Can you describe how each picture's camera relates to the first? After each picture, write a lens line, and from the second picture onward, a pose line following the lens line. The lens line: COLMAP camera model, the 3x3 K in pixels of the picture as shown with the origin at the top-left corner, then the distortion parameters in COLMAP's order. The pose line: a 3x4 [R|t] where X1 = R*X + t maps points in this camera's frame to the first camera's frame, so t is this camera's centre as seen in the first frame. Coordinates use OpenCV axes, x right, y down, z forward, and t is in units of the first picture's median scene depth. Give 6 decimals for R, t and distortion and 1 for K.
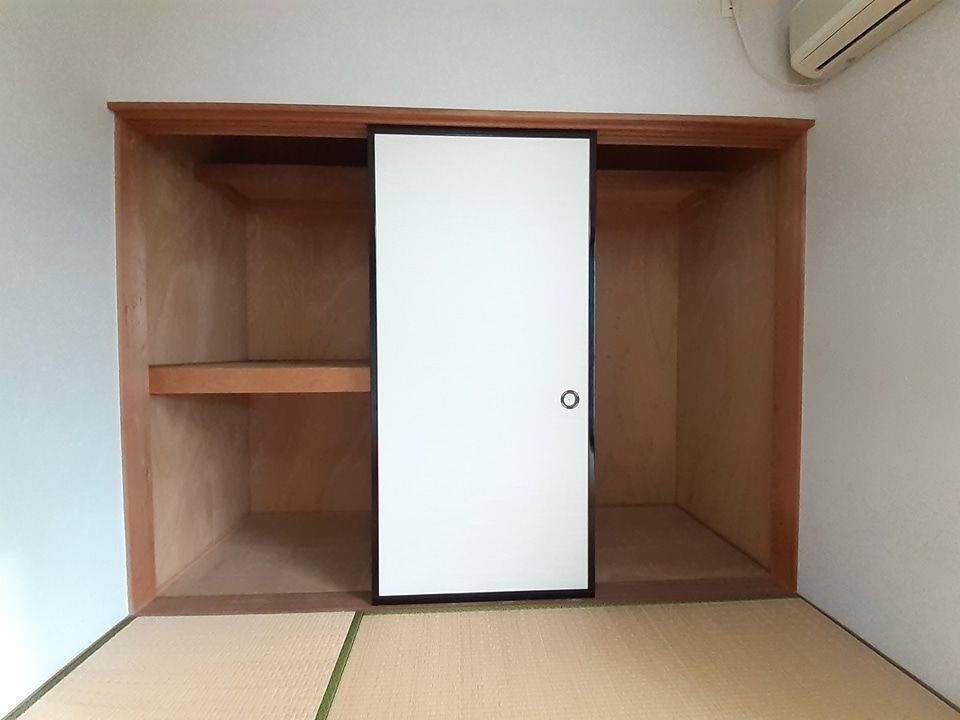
lens RADIAL K [[381.5, 0, 476.1], [0, 381.5, 359.6], [0, 0, 1]] dist [0.010985, -0.009888]
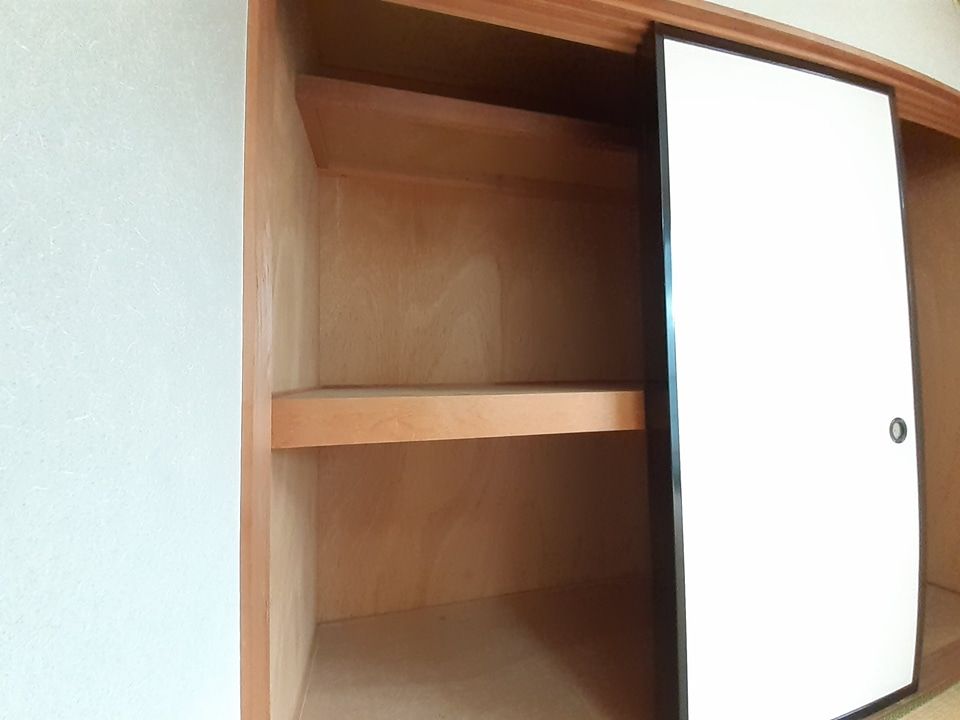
lens RADIAL K [[381.5, 0, 471.6], [0, 381.5, 361.6], [0, 0, 1]] dist [0.010985, -0.009888]
pose [[0.981525, -0.000989, 0.191330, -0.676016], [0.014147, 0.997625, -0.067415, 0.010463], [-0.190809, 0.068876, 0.979208, 0.422638]]
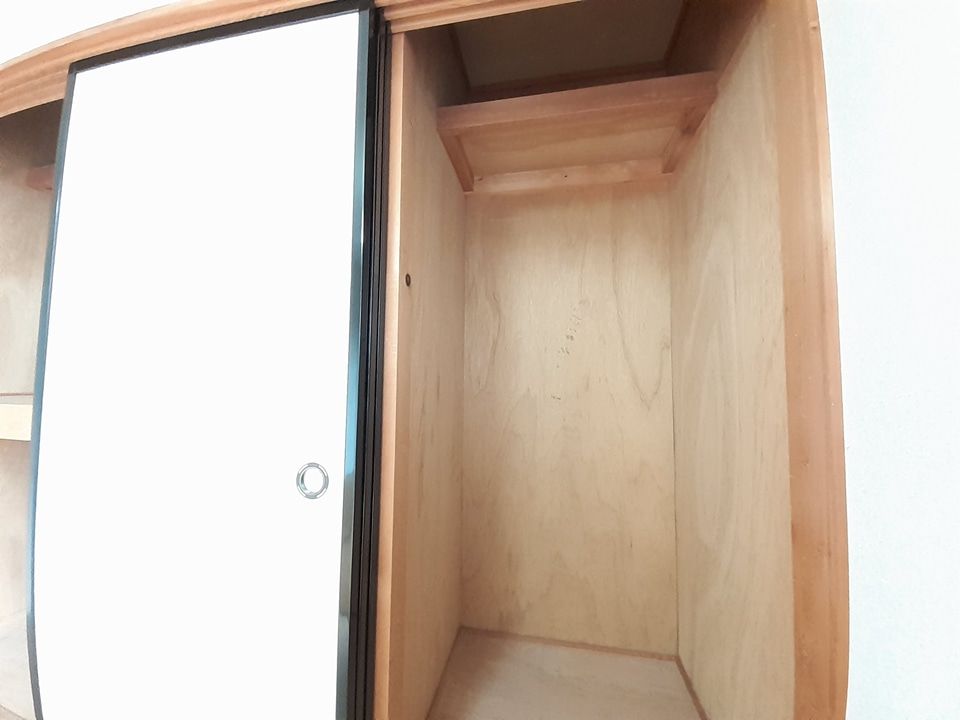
lens RADIAL K [[381.5, 0, 471.1], [0, 381.5, 356.4], [0, 0, 1]] dist [0.010985, -0.009888]
pose [[0.965714, 0.005221, -0.259556, 0.583666], [-0.026993, 0.996398, -0.080391, -0.031502], [0.258201, 0.084641, 0.962376, 0.513955]]
